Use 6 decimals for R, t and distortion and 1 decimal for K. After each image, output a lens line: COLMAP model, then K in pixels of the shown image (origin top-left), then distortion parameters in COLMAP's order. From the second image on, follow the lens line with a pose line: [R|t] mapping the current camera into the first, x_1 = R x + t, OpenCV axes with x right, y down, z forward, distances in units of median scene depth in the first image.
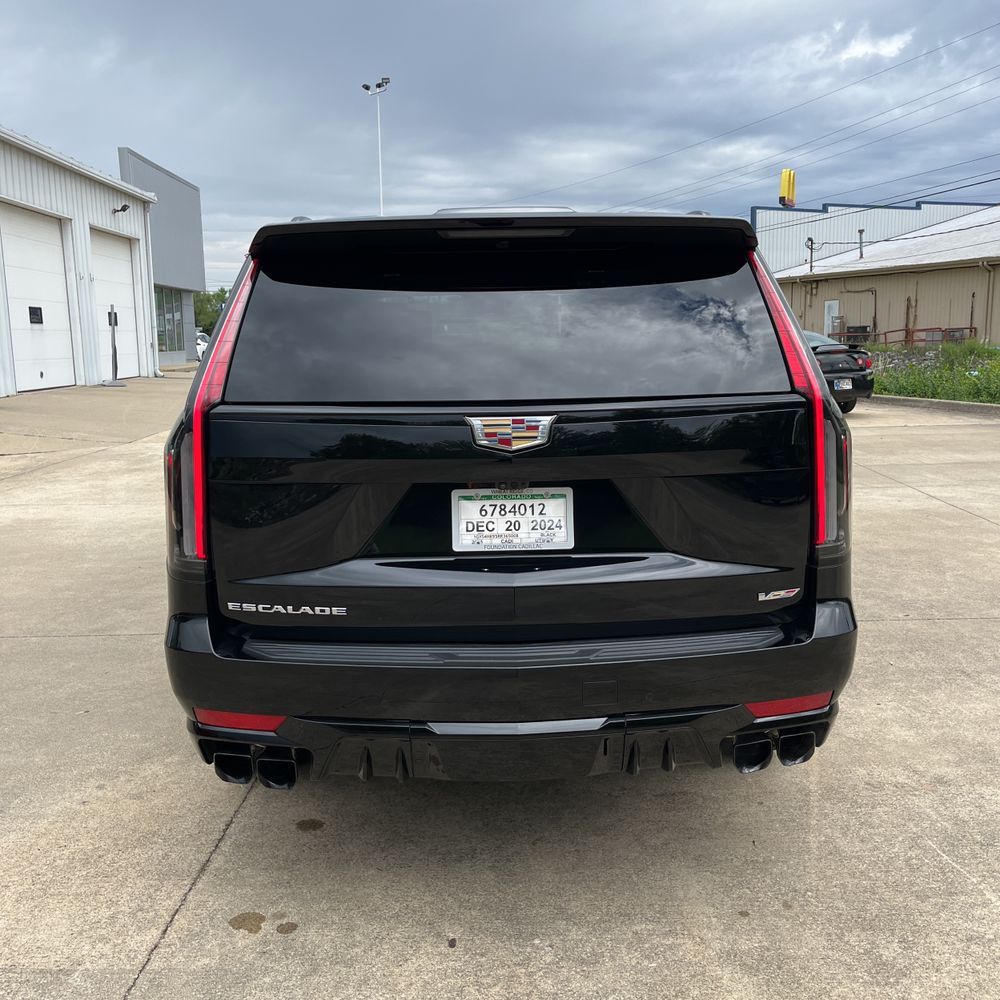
lens RADIAL K [[1016.9, 0, 510.0], [0, 1016.9, 495.8], [0, 0, 1]] dist [0.023345, 0.000000]
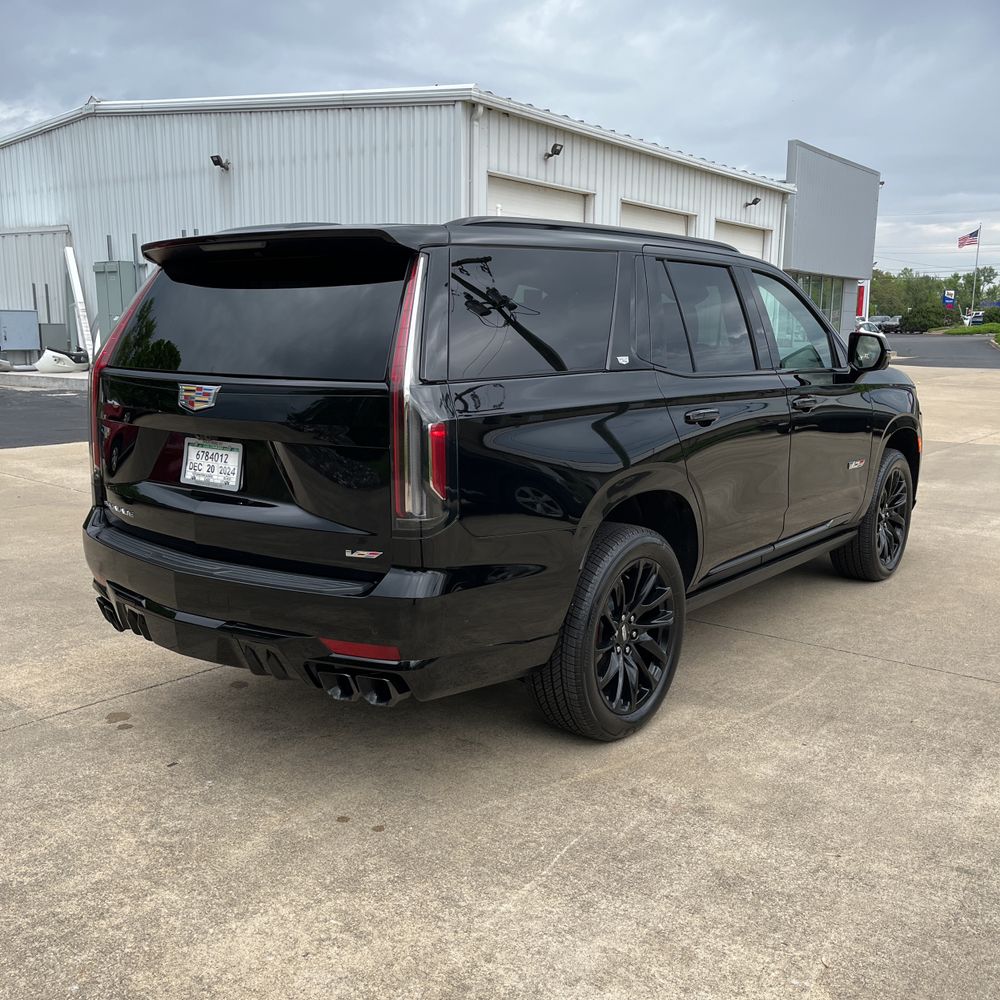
lens RADIAL K [[1016.9, 0, 500.6], [0, 1016.9, 519.2], [0, 0, 1]] dist [0.023345, 0.000000]
pose [[0.770541, 0.139252, -0.621993, 1.051662], [-0.118264, 0.990133, 0.075164, -0.046180], [0.626323, 0.015643, 0.779407, 0.186232]]
